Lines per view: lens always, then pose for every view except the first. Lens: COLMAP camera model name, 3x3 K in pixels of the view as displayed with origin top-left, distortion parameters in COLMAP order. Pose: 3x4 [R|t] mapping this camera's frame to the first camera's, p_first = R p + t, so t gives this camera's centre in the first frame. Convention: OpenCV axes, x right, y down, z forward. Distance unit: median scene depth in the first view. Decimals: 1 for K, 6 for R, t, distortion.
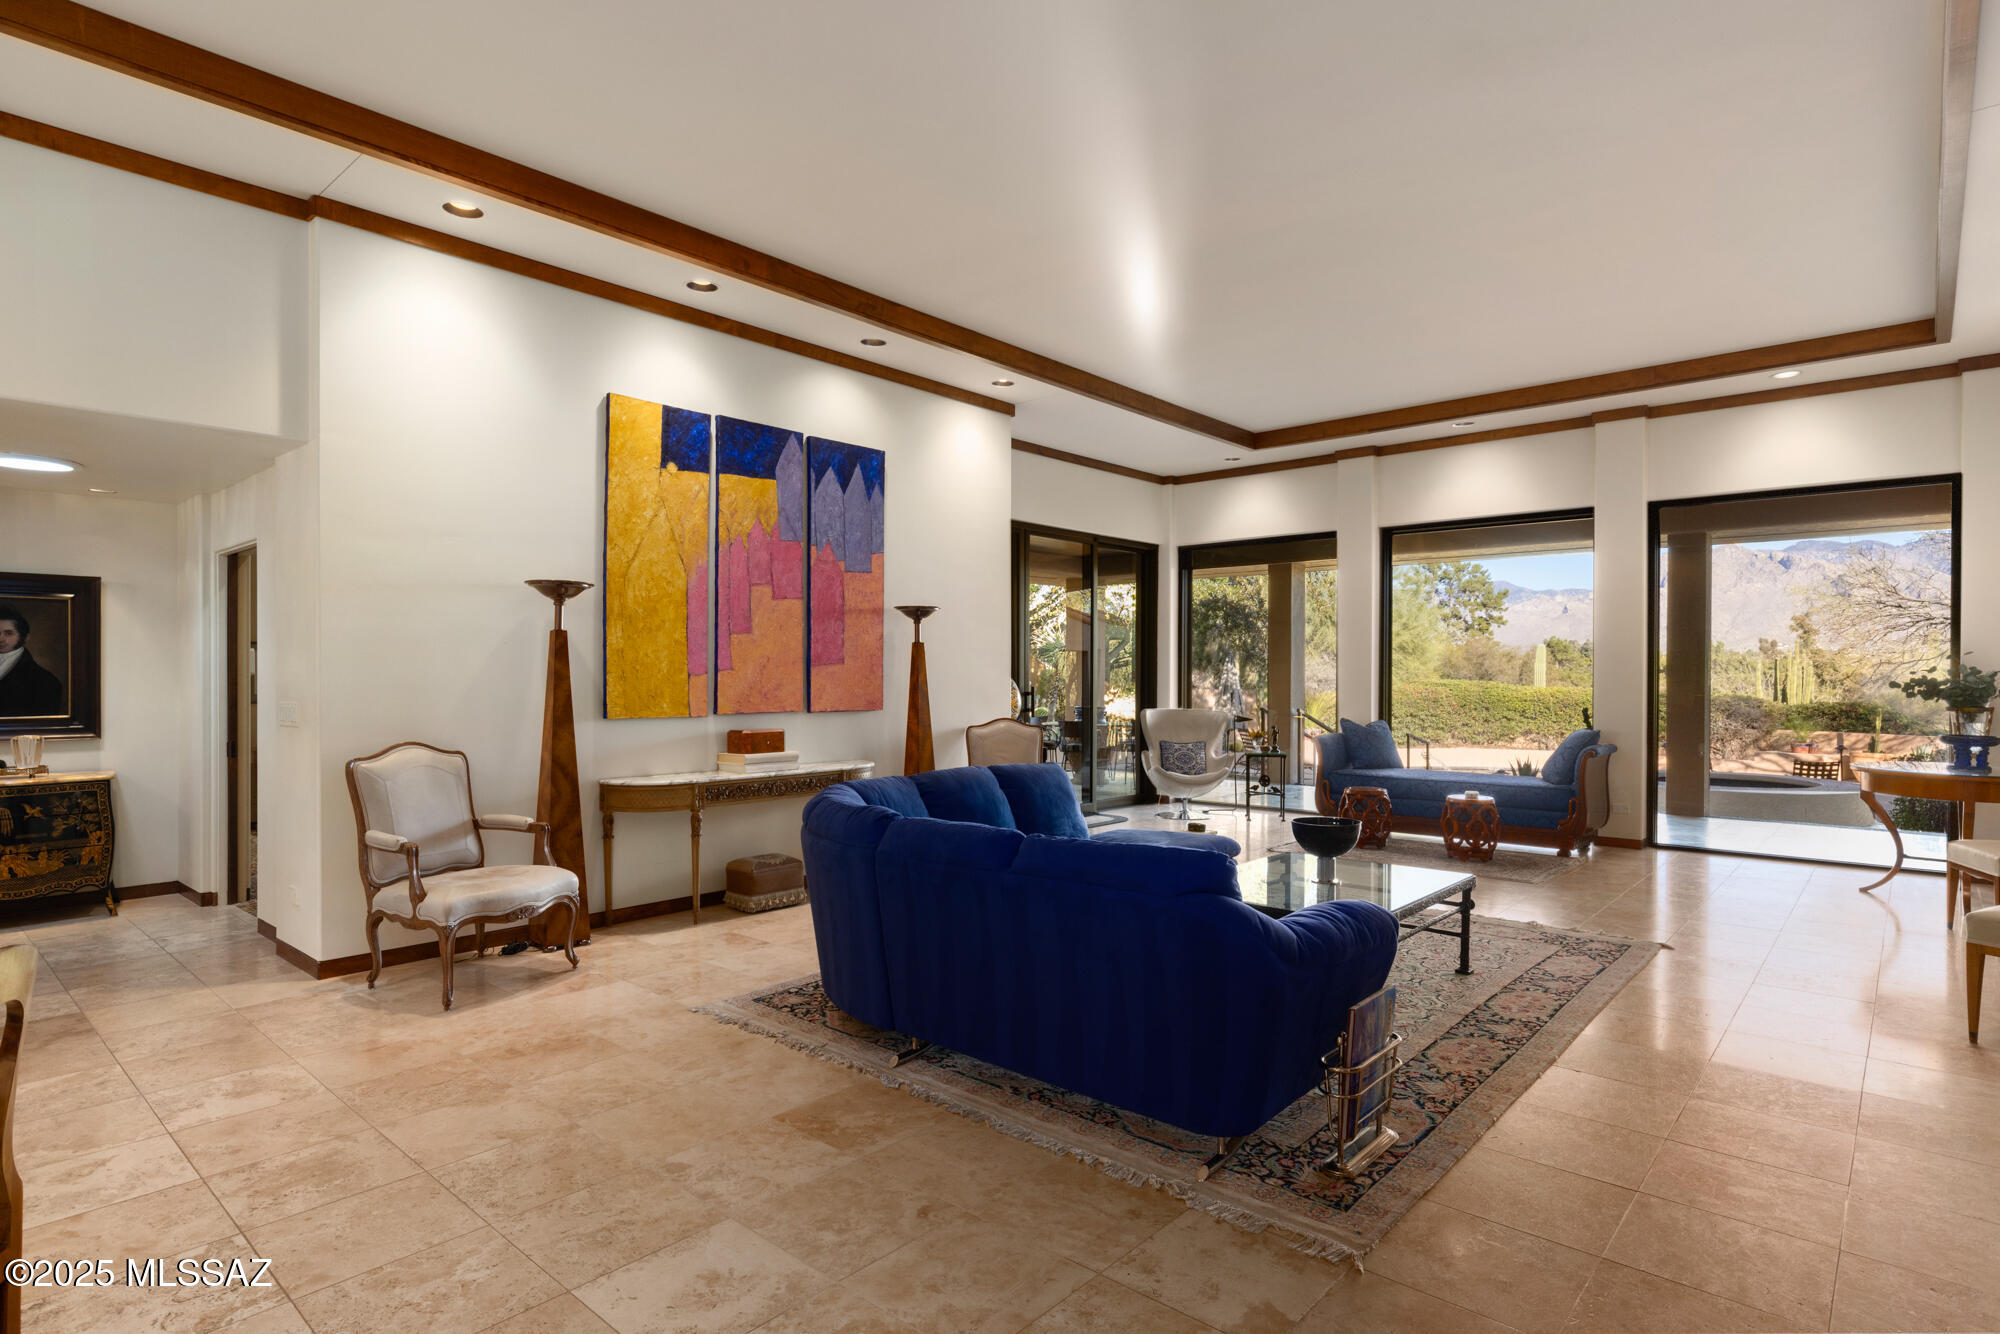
lens RADIAL K [[1036.9, 0, 978.7], [0, 1036.9, 674.2], [0, 0, 1]] dist [-0.003675, 0.001972]
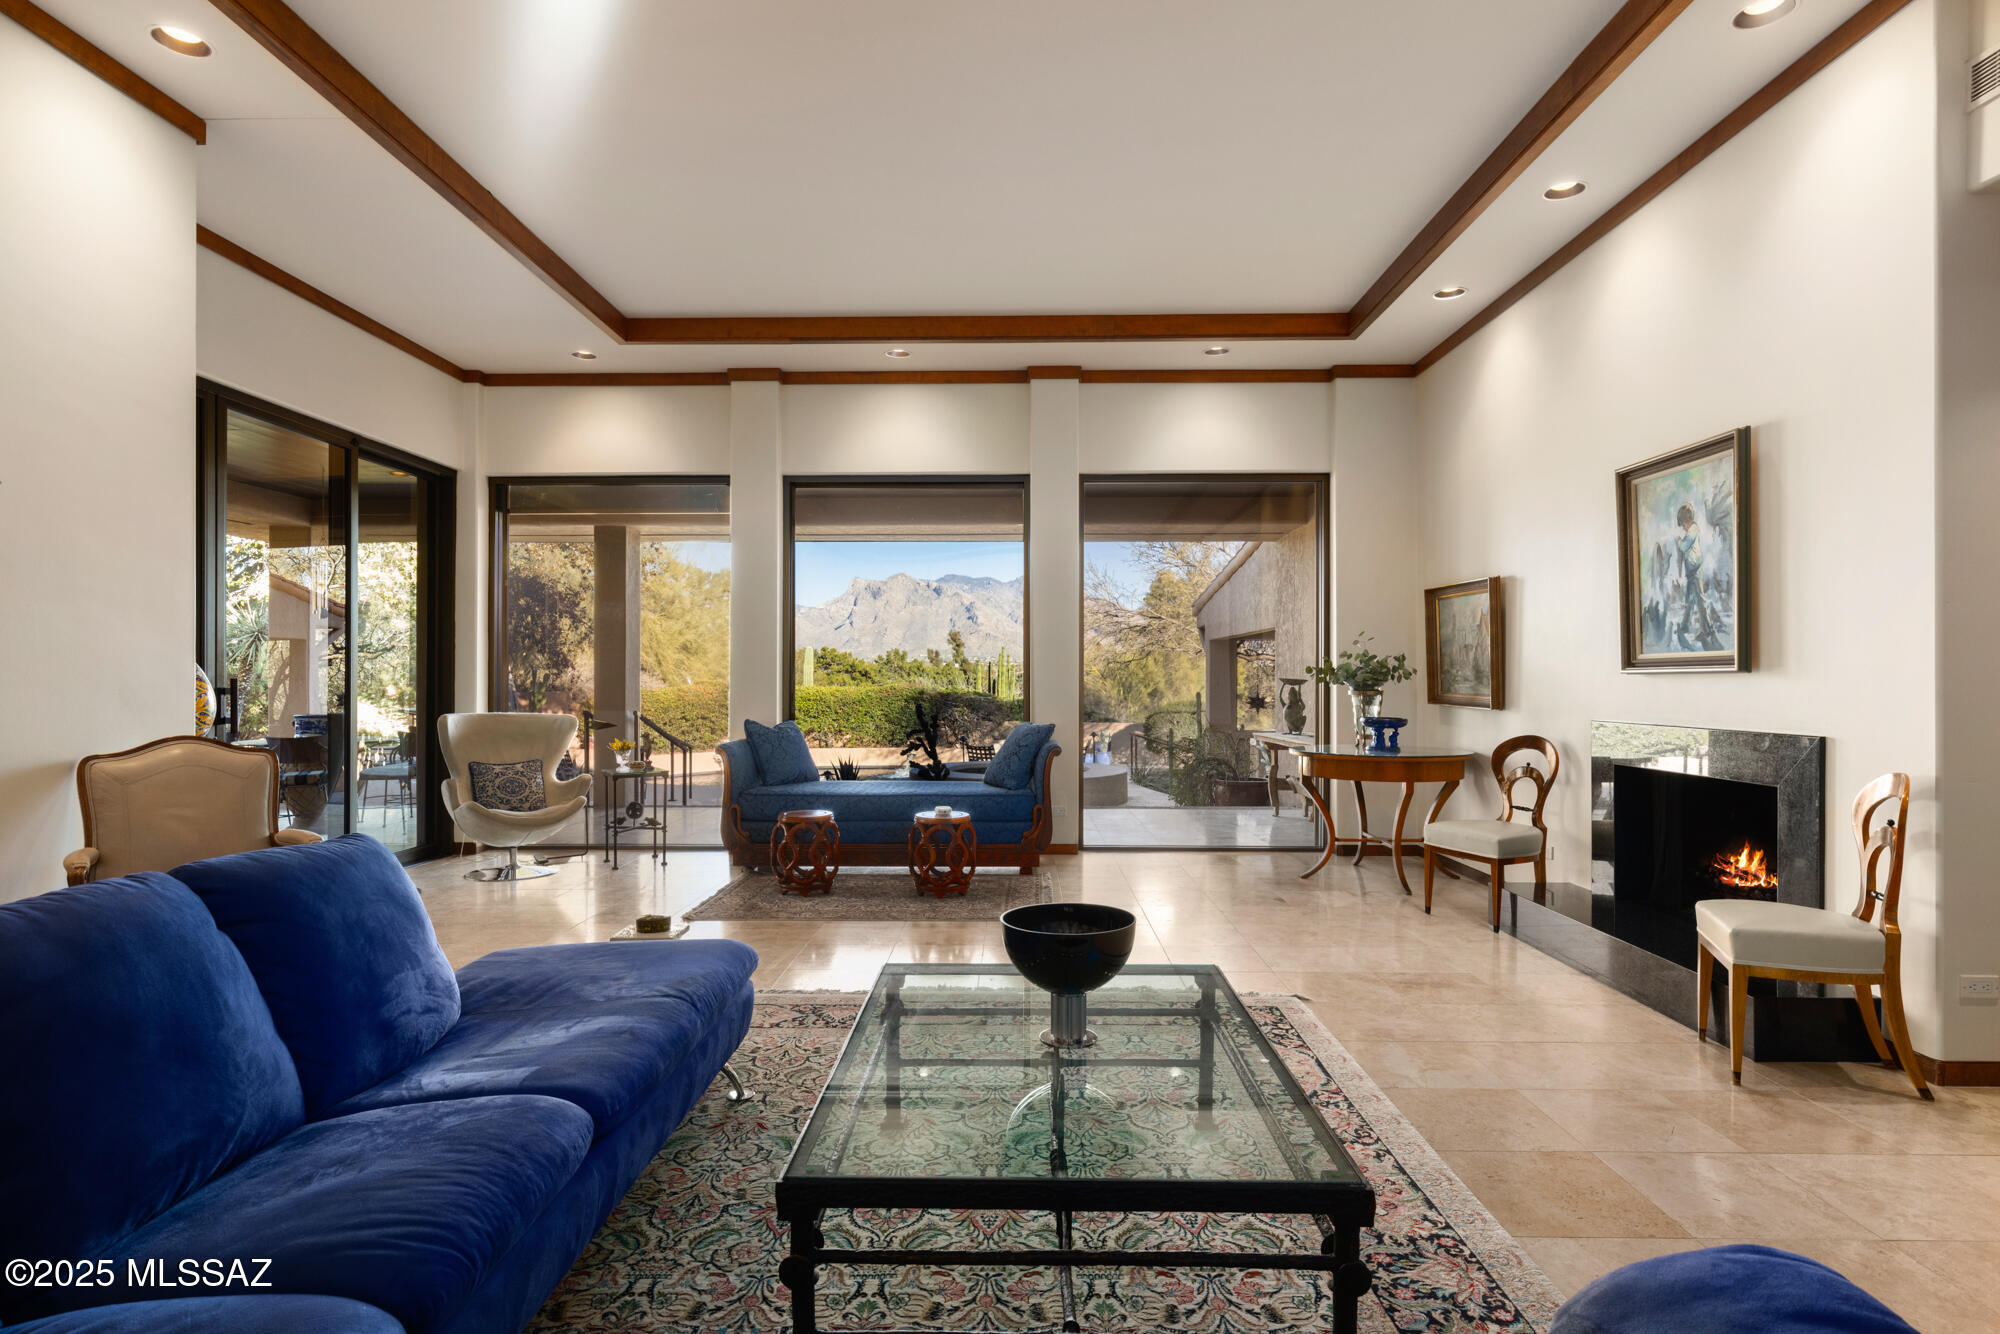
lens RADIAL K [[1036.9, 0, 1010.6], [0, 1036.9, 669.2], [0, 0, 1]] dist [-0.003675, 0.001972]
pose [[0.744664, 0.004710, 0.667423, -0.007957], [0.001632, 0.999959, -0.008878, 0.011799], [-0.667438, 0.007701, 0.744626, 0.285202]]
